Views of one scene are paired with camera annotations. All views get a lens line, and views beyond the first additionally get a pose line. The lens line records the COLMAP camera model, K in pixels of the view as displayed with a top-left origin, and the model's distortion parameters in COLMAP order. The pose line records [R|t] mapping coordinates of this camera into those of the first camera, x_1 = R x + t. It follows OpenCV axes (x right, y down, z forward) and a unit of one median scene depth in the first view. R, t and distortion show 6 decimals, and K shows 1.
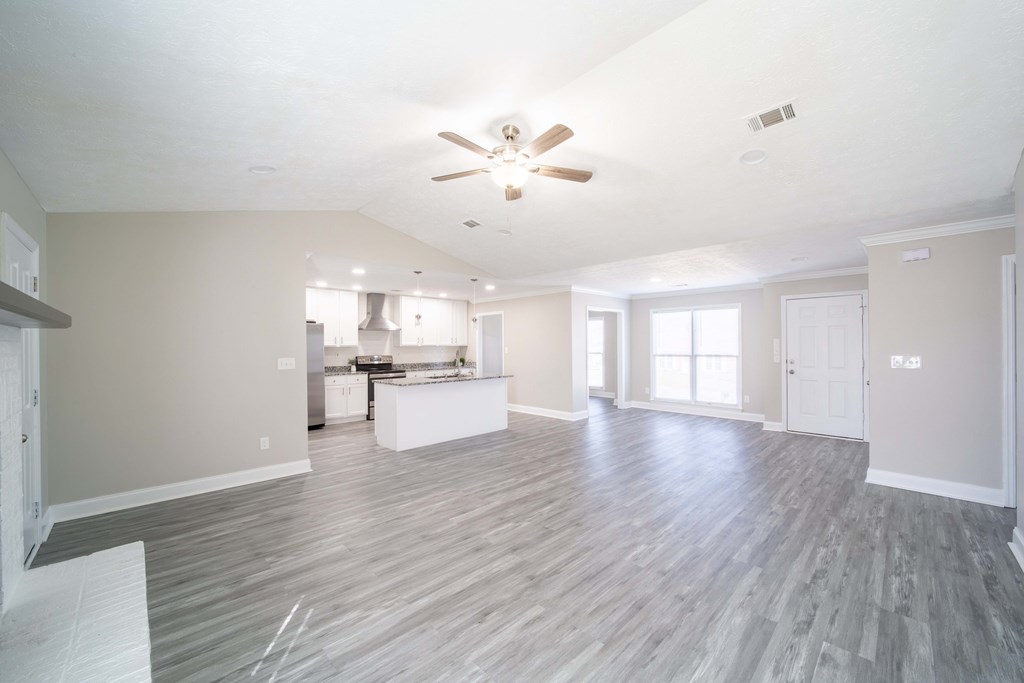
lens RADIAL K [[397.8, 0, 512.5], [0, 397.8, 345.0], [0, 0, 1]] dist [-0.036548, 0.008849]
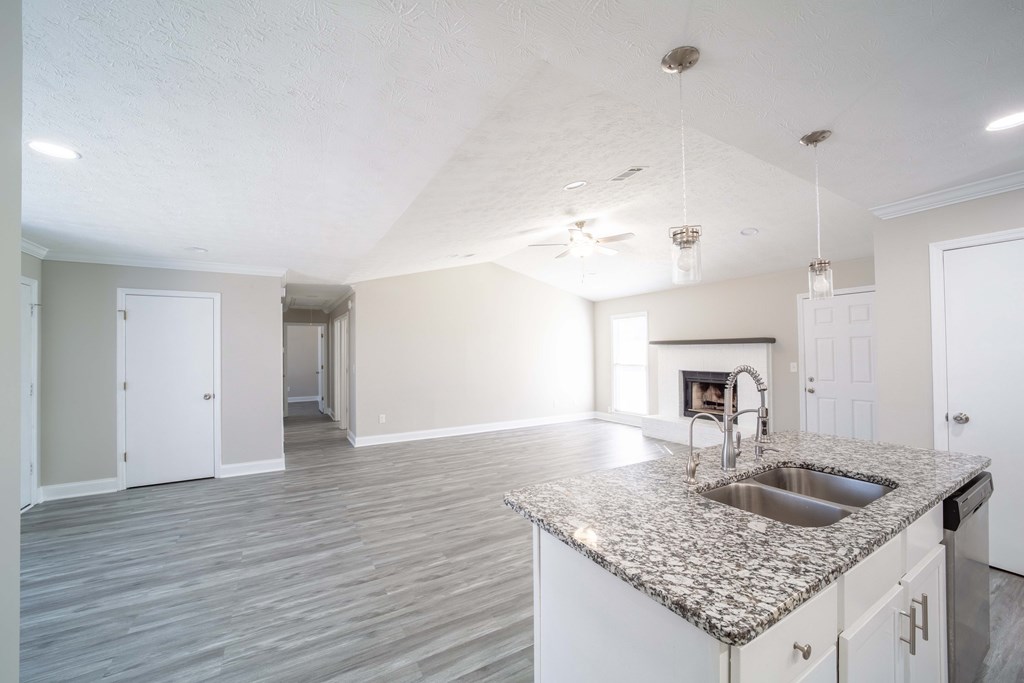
lens RADIAL K [[397.8, 0, 512.5], [0, 397.8, 345.0], [0, 0, 1]] dist [-0.036548, 0.008849]
pose [[-0.971051, 0.019888, 0.238042, -0.066660], [0.015426, 0.999669, -0.020592, -0.000672], [-0.238373, -0.016324, -0.971037, 1.596164]]
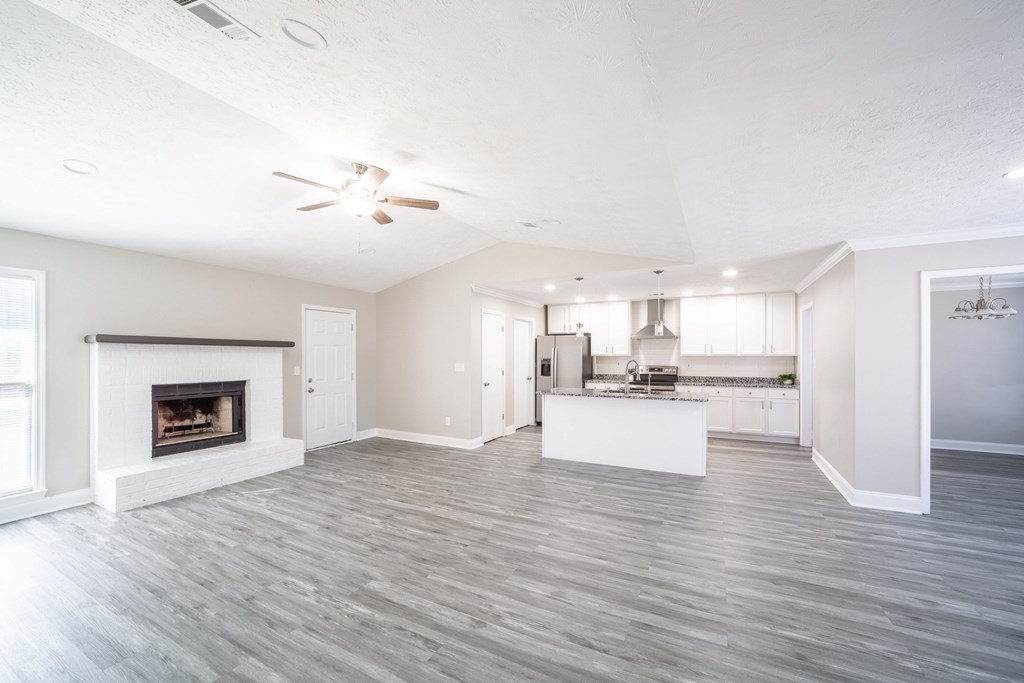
lens RADIAL K [[397.8, 0, 512.5], [0, 397.8, 345.0], [0, 0, 1]] dist [-0.036548, 0.008849]
pose [[0.314081, -0.018687, -0.949212, 0.714451], [-0.002439, 0.999787, -0.020490, -0.003232], [0.949393, 0.008751, 0.313968, 0.630880]]
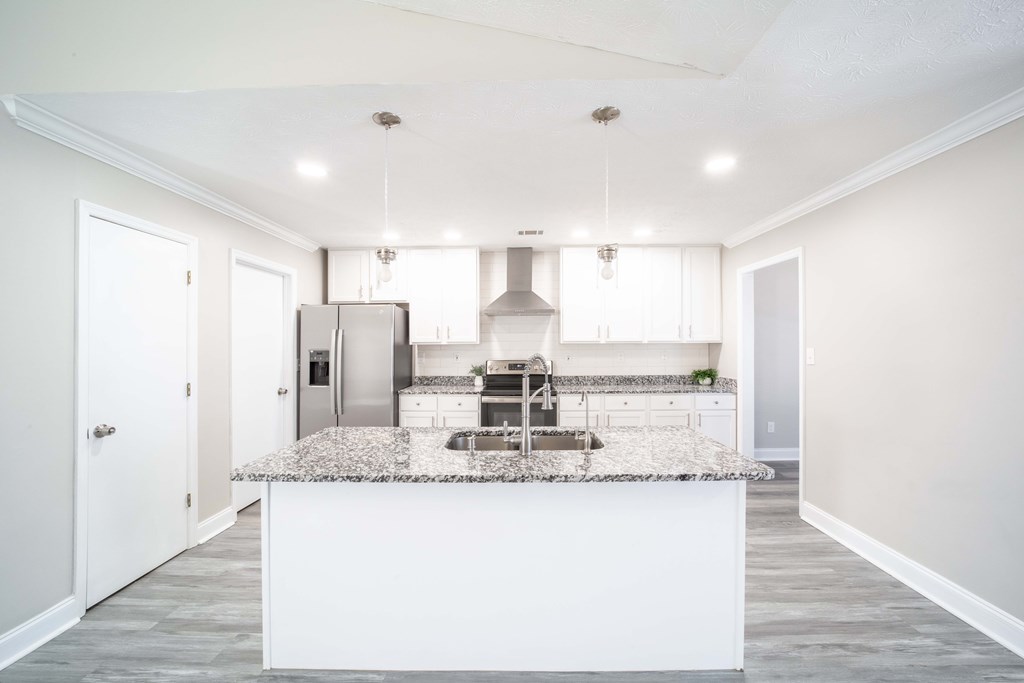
lens RADIAL K [[397.6, 0, 505.5], [0, 397.6, 342.6], [0, 0, 1]] dist [-0.074568, 0.033287]
pose [[0.692008, -0.000493, -0.721890, 0.076606], [0.001713, 0.999998, 0.000959, 0.002685], [0.721888, -0.001901, 0.692007, 0.979195]]
